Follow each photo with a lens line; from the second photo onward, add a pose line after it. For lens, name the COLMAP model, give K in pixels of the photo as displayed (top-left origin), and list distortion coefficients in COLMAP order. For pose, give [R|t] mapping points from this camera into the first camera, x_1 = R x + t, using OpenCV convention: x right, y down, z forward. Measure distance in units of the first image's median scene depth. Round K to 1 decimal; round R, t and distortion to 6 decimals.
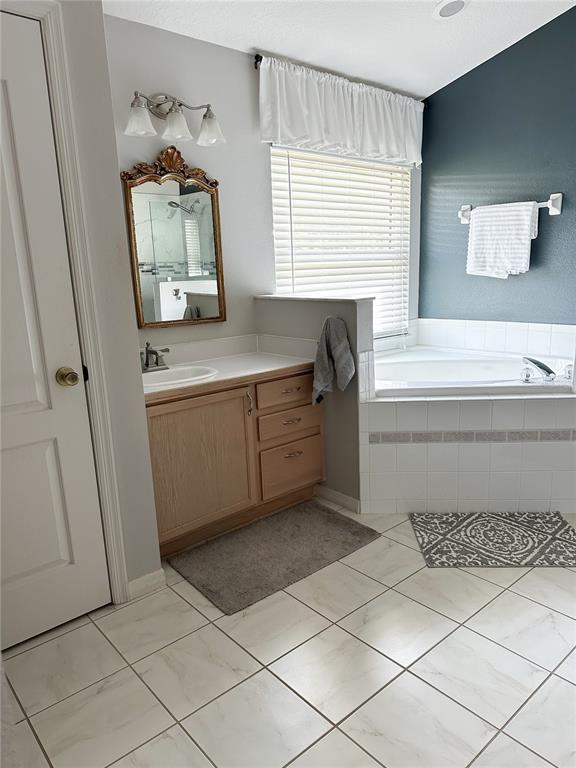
lens RADIAL K [[546.8, 0, 288.0], [0, 546.8, 384.0], [0, 0, 1]] dist [0.138943, -0.202479]
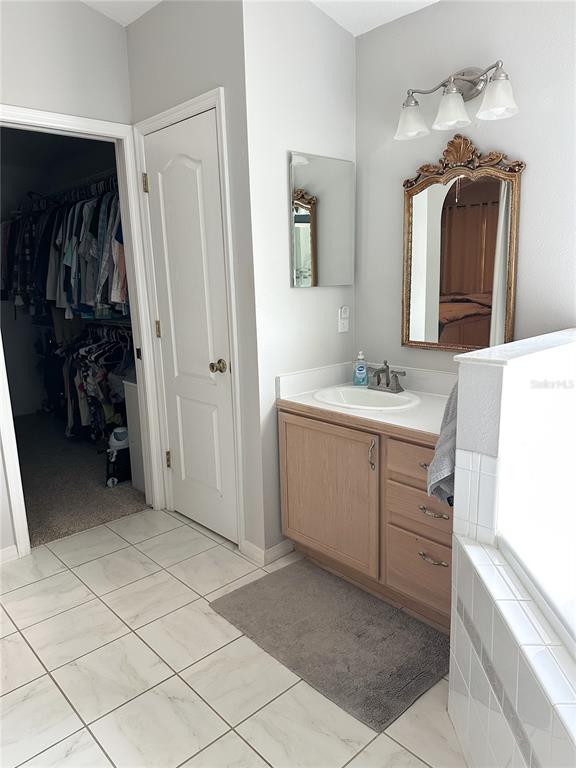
lens RADIAL K [[538.0, 0, 285.4], [0, 538.0, 388.0], [0, 0, 1]] dist [0.006553, -0.001064]
pose [[0.029578, 0.240392, -0.970225, 0.681108], [-0.183699, 0.955425, 0.231124, -0.222615], [0.982537, 0.171393, 0.072420, 0.811921]]
